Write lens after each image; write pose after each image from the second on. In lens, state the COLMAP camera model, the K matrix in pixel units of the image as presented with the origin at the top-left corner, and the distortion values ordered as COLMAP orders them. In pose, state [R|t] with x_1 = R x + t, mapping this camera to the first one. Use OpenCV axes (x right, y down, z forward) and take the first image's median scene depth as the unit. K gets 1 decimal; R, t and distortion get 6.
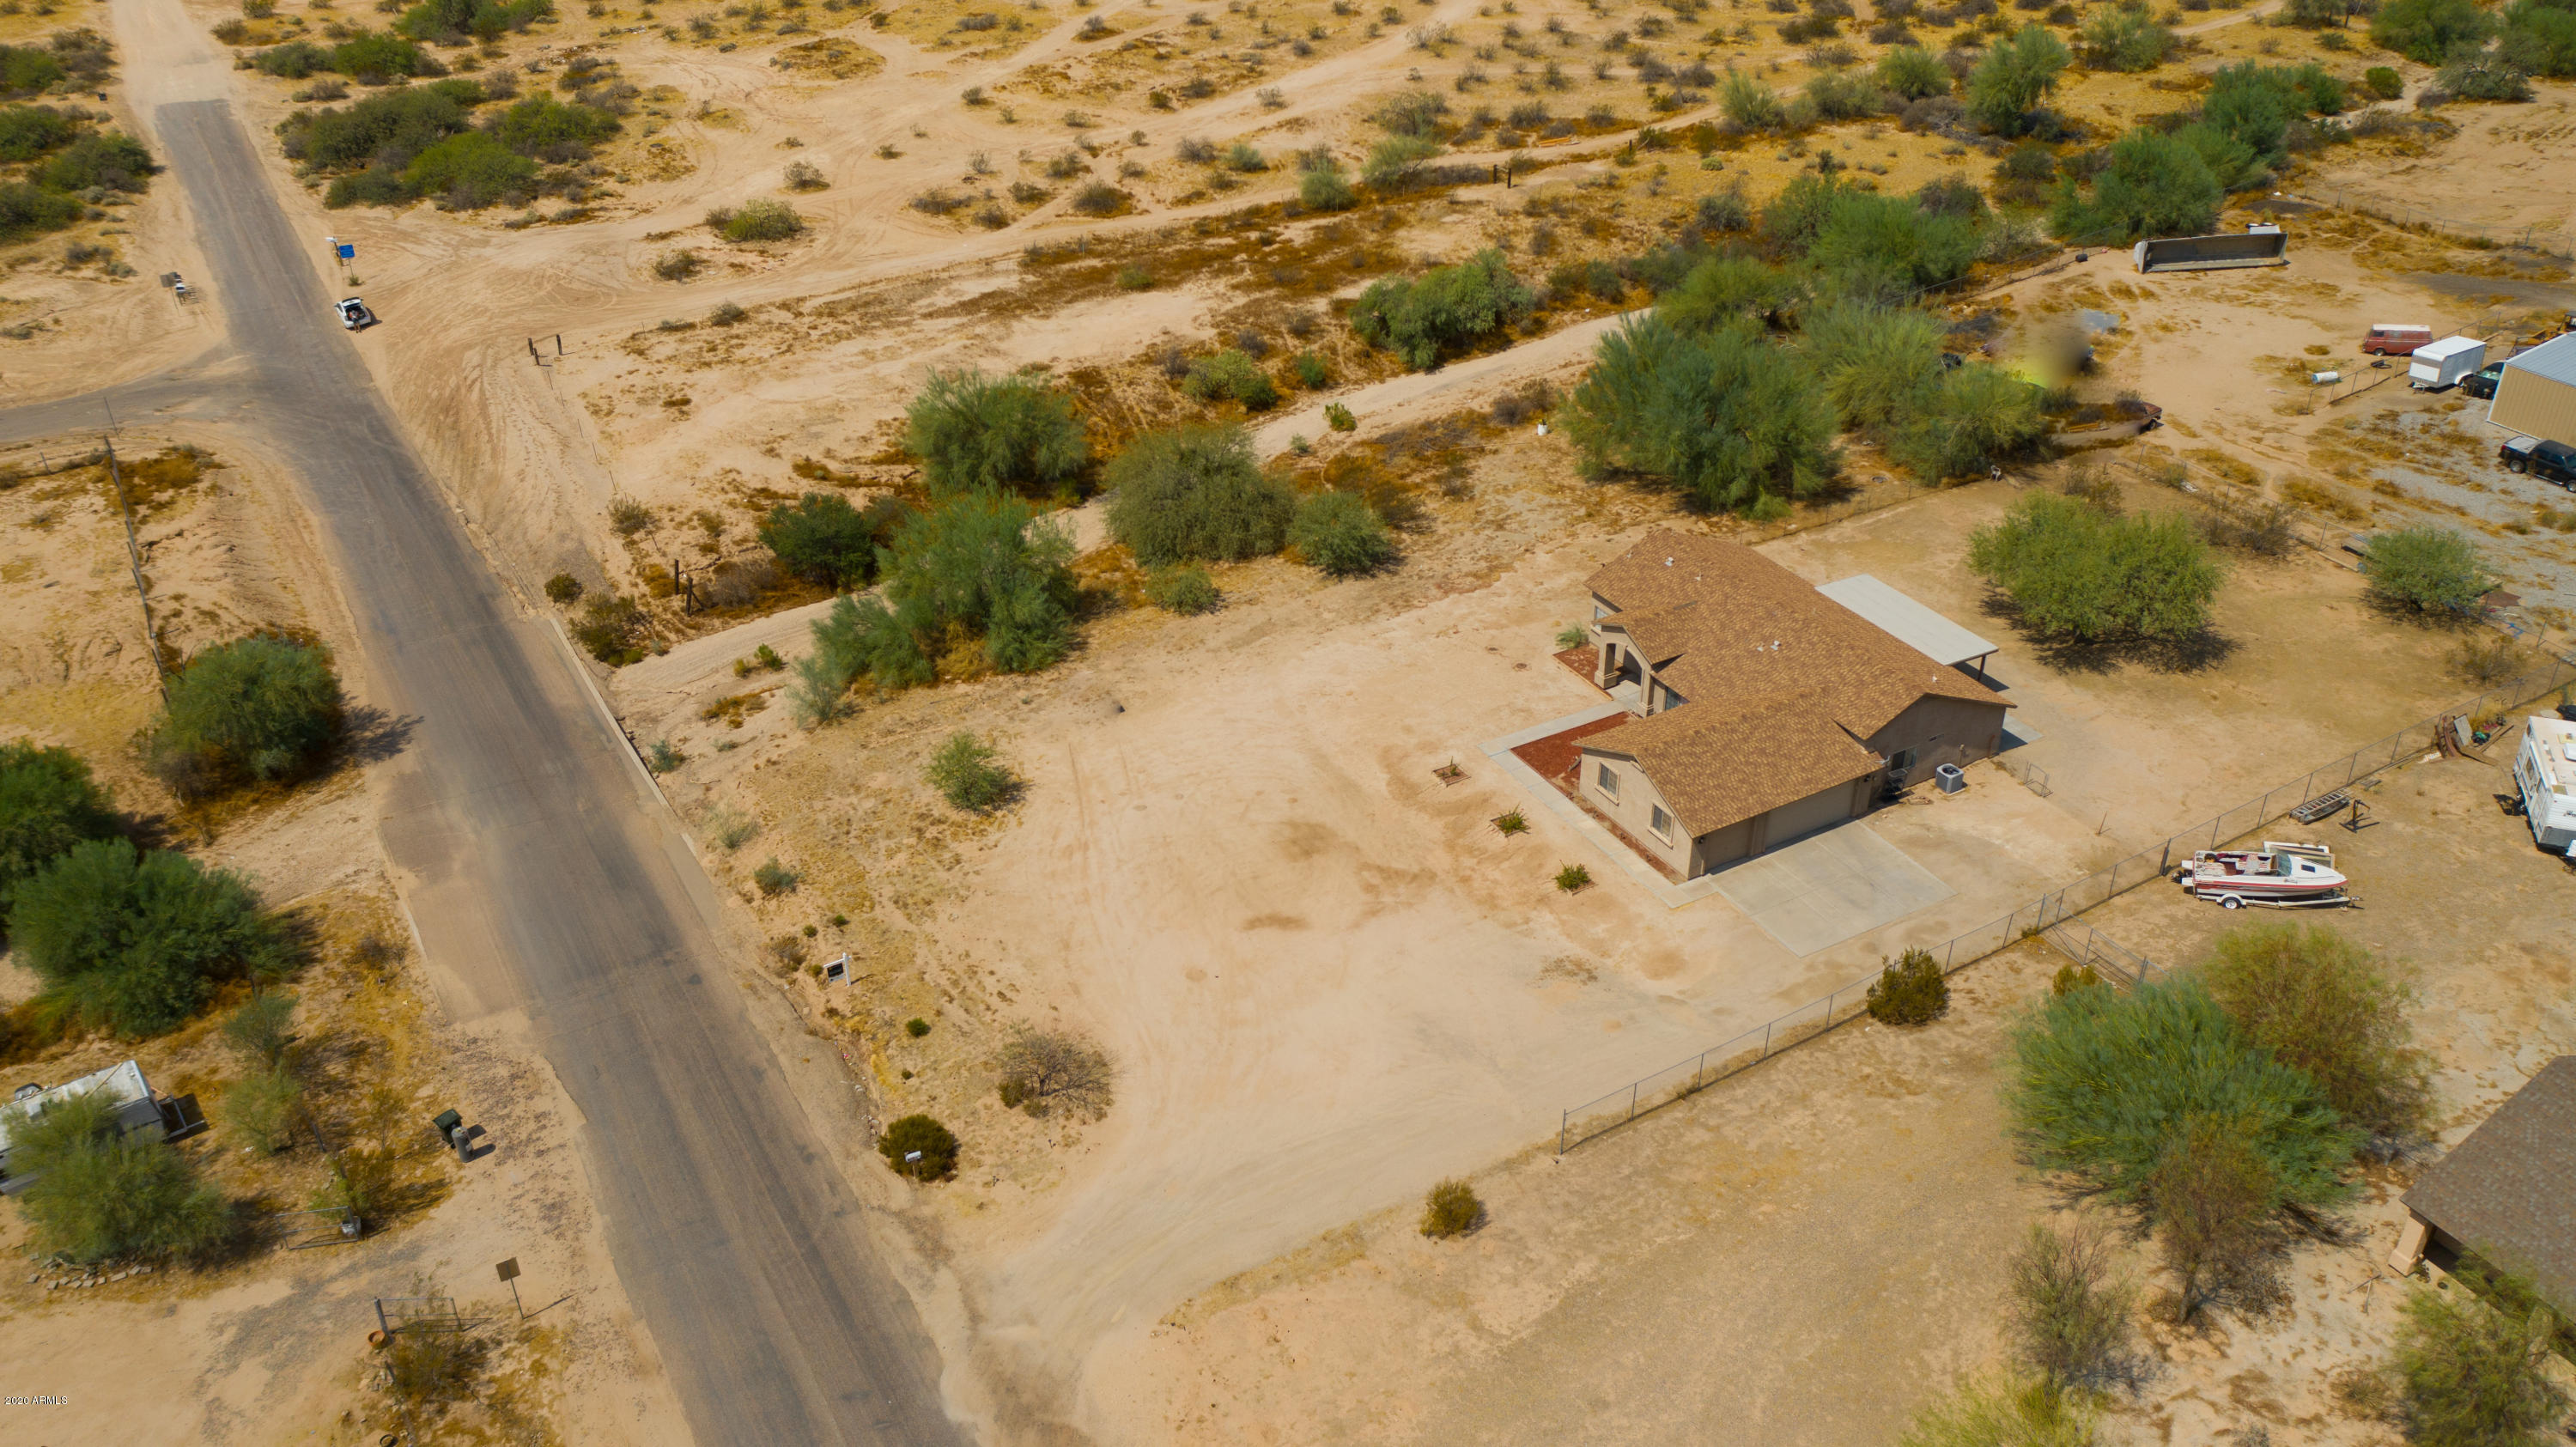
lens RADIAL K [[2020.8, 0, 1304.8], [0, 2020.8, 710.4], [0, 0, 1]] dist [-0.020219, 0.002982]
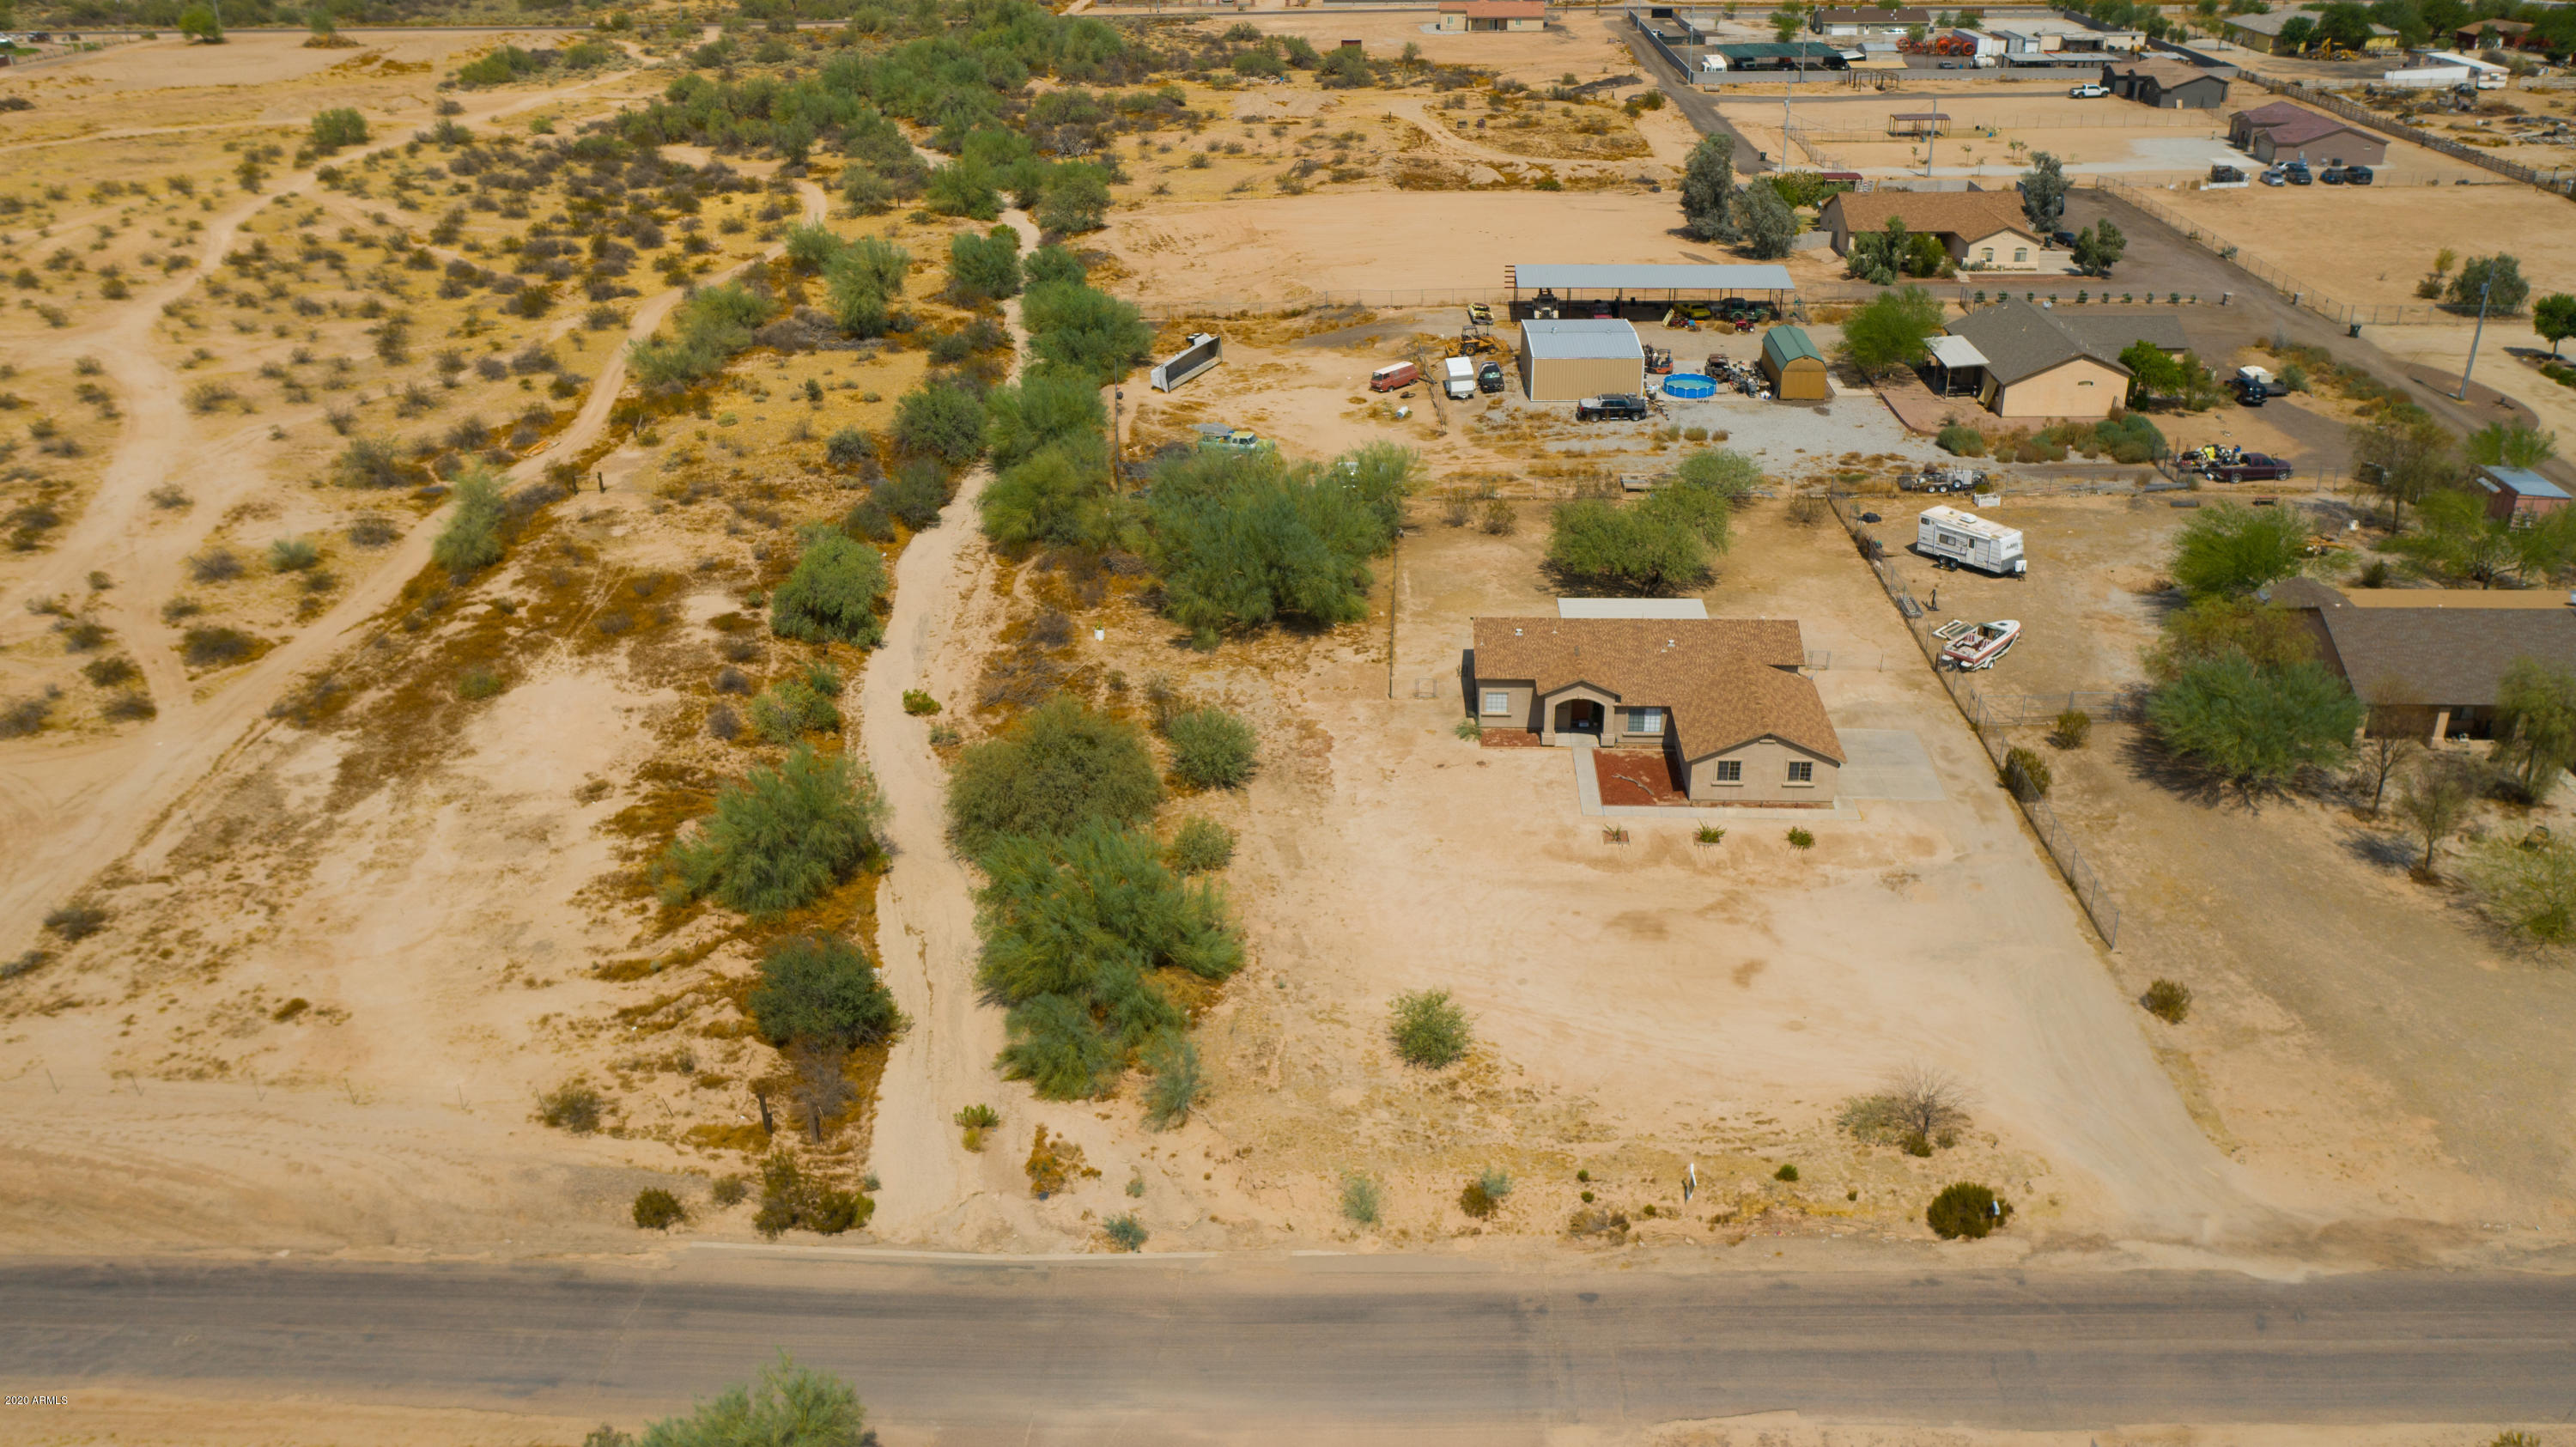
lens RADIAL K [[2020.8, 0, 1300.0], [0, 2020.8, 709.0], [0, 0, 1]] dist [-0.020219, 0.002982]
pose [[0.538583, -0.354953, 0.764158, -0.638881], [0.441752, 0.891247, 0.102637, -0.167943], [-0.717485, 0.282289, 0.636811, 0.281859]]
